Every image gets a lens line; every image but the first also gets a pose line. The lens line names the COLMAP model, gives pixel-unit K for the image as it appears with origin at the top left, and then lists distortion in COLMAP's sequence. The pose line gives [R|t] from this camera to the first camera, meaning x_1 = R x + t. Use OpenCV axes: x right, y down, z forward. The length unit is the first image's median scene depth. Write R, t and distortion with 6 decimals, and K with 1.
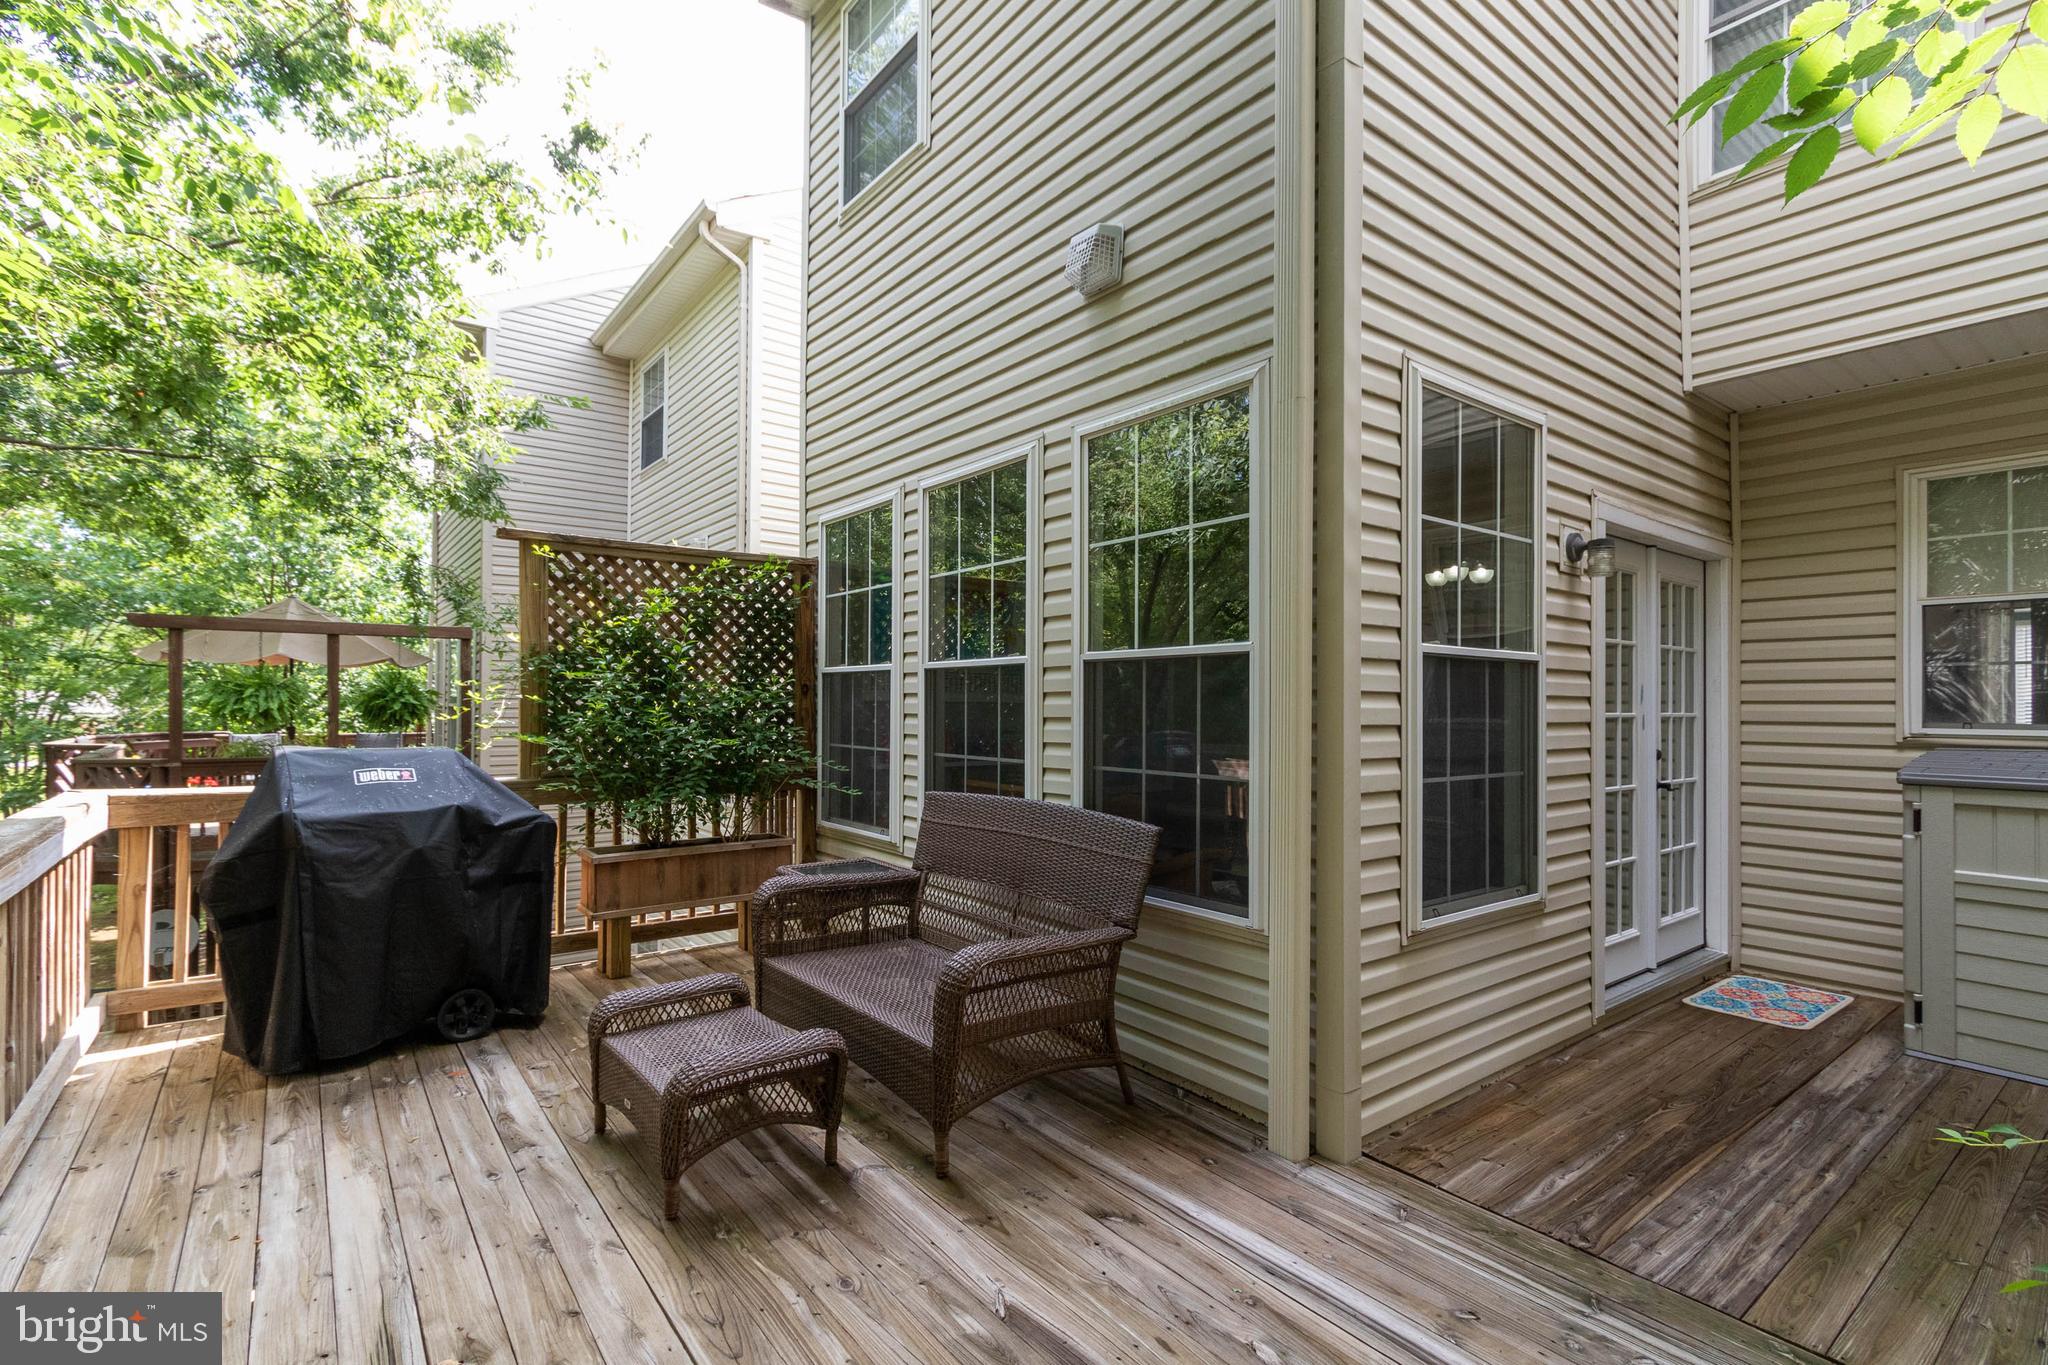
lens RADIAL K [[943.7, 0, 1014.2], [0, 943.7, 703.2], [0, 0, 1]] dist [0.002297, 0.000239]
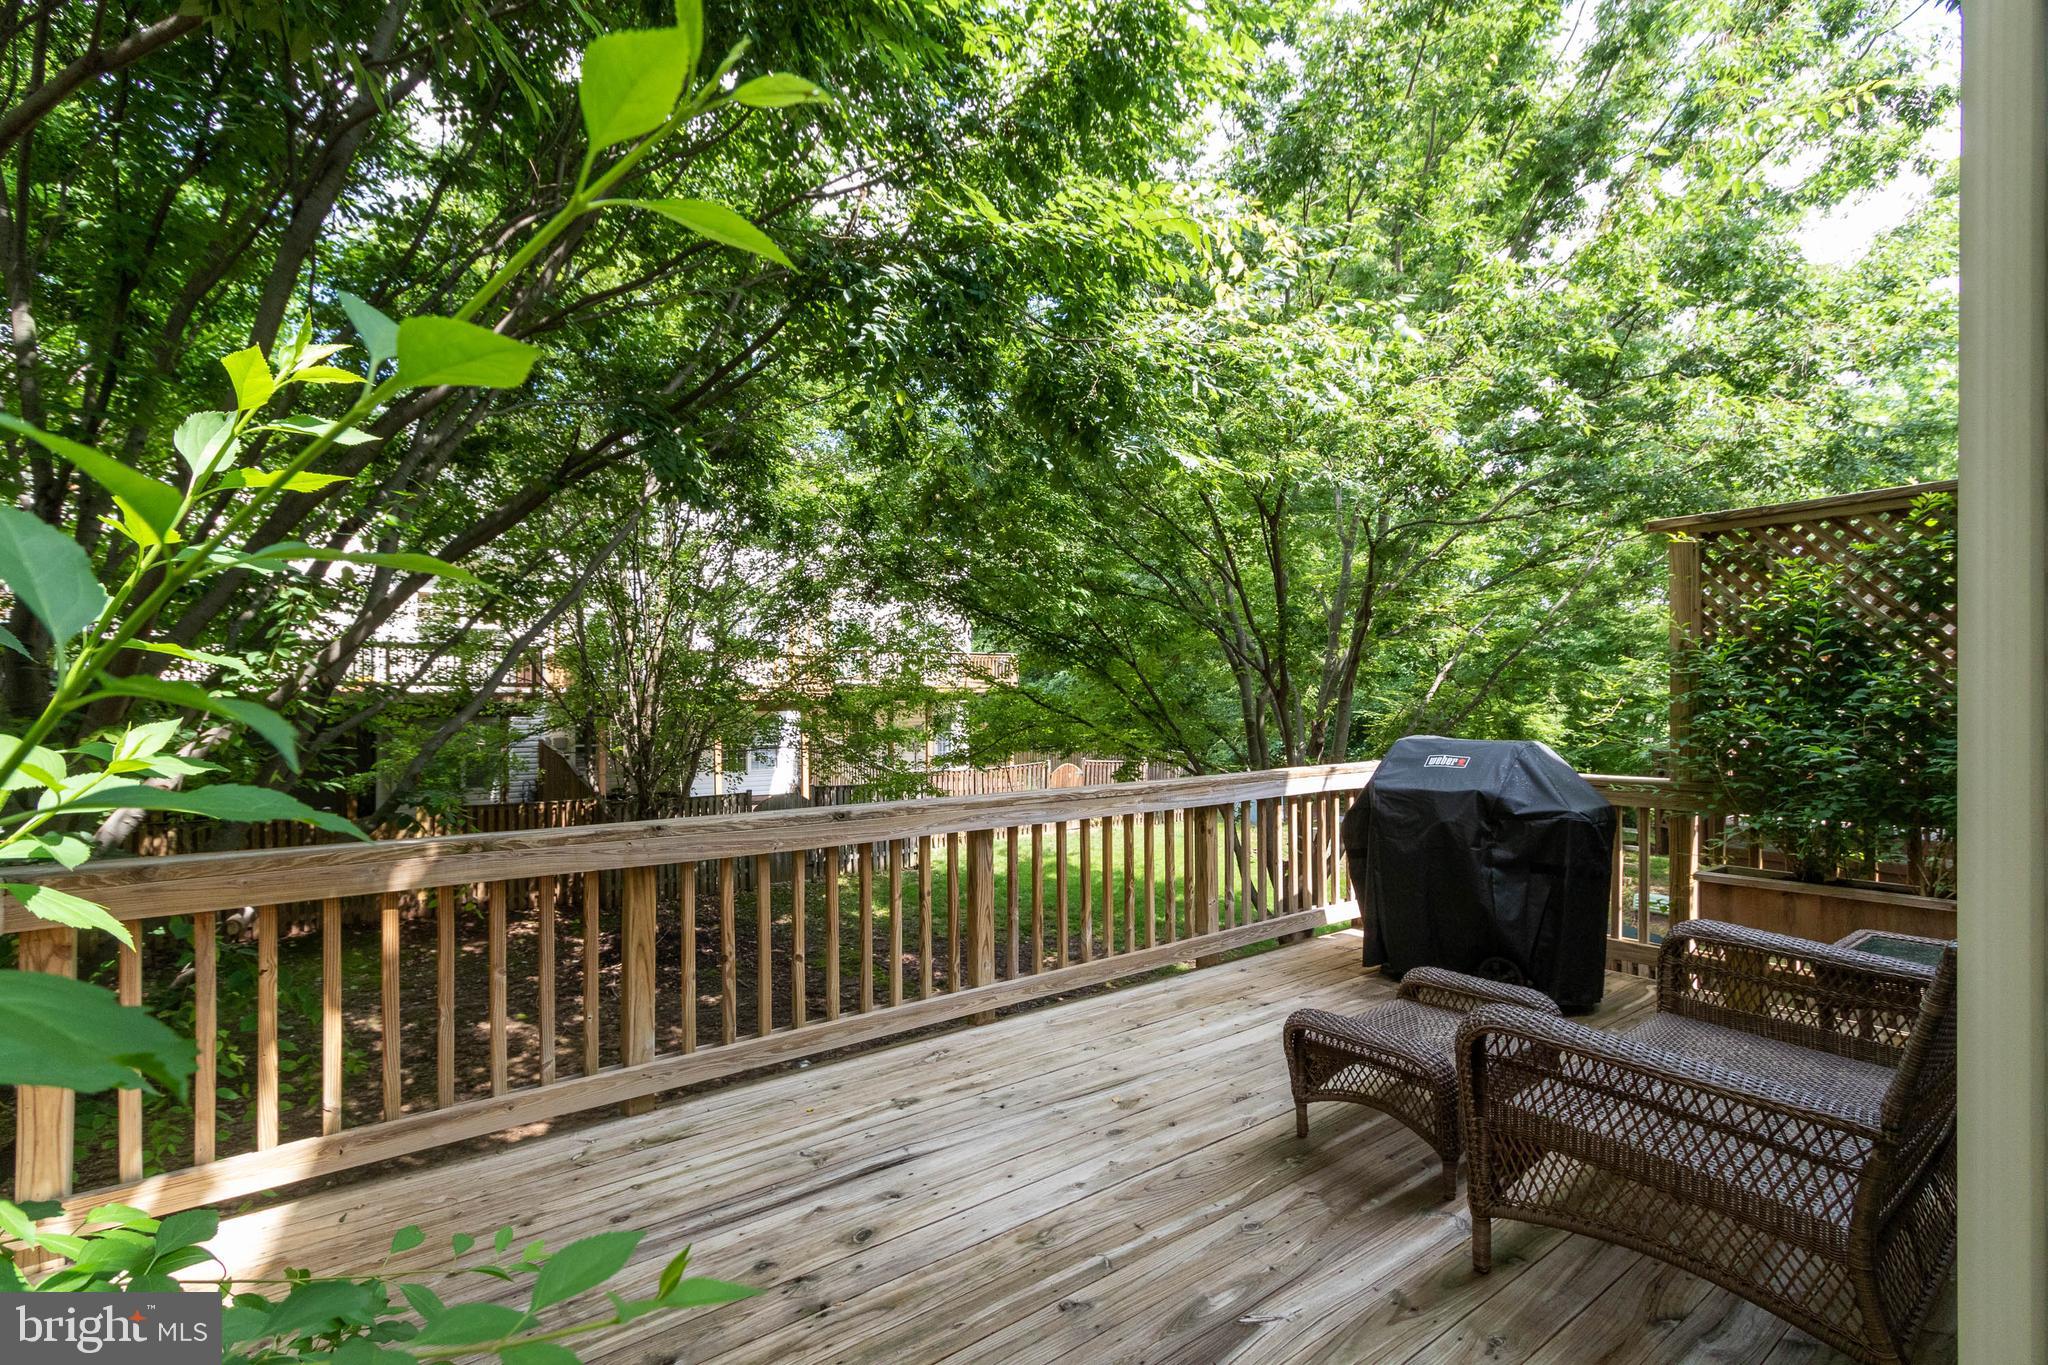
lens RADIAL K [[943.7, 0, 1014.2], [0, 943.7, 703.2], [0, 0, 1]] dist [0.002297, 0.000239]
pose [[-0.011943, -0.001253, -0.999928, 0.752982], [0.006908, 0.999975, -0.001336, -0.001921], [0.999905, -0.006923, -0.011934, 0.592543]]
